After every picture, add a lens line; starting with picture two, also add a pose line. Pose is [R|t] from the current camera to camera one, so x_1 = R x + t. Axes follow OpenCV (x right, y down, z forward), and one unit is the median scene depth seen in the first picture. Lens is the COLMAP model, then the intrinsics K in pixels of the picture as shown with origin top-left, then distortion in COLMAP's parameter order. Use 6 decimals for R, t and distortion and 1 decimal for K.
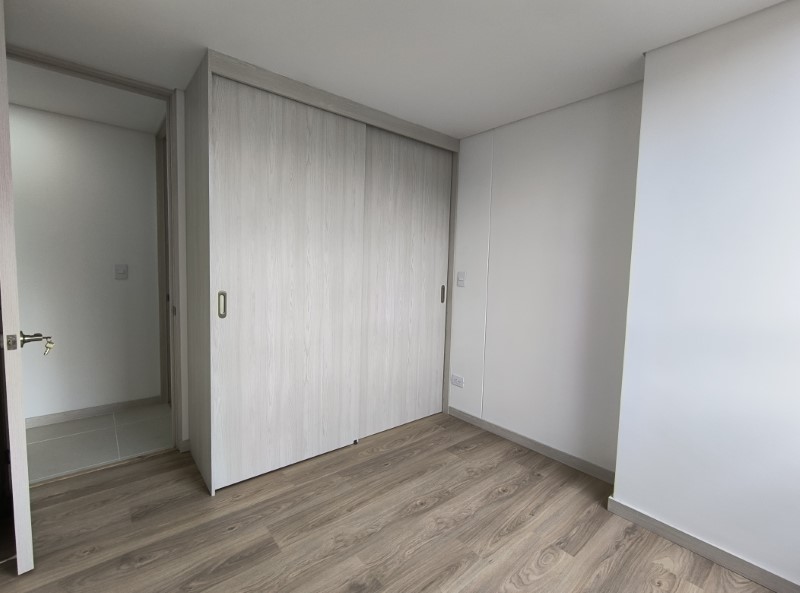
lens RADIAL K [[368.1, 0, 400.0], [0, 368.1, 296.5], [0, 0, 1]] dist [-0.001746, 0.000244]
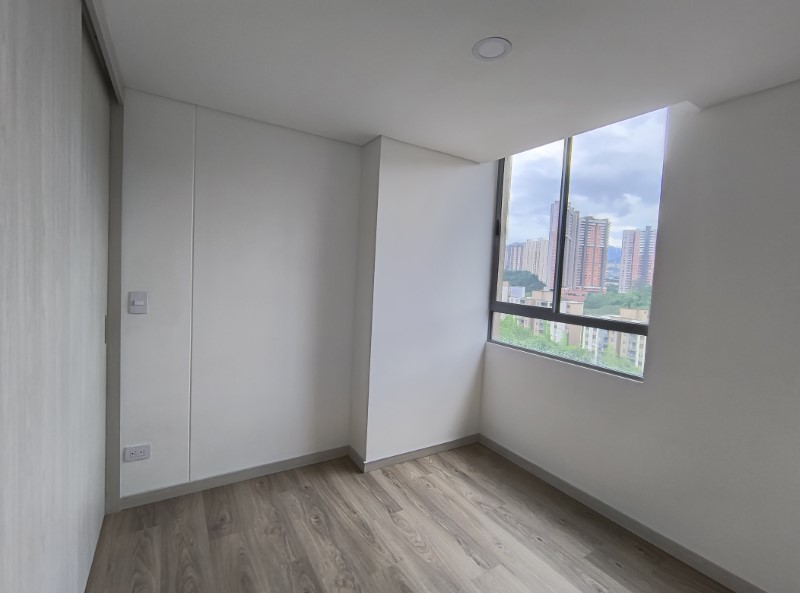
lens RADIAL K [[368.1, 0, 400.0], [0, 368.1, 296.5], [0, 0, 1]] dist [-0.001746, 0.000244]
pose [[0.138671, -0.082270, 0.986915, -0.570370], [0.032681, 0.996381, 0.078467, -0.127006], [-0.989799, 0.021372, 0.140858, 0.577452]]
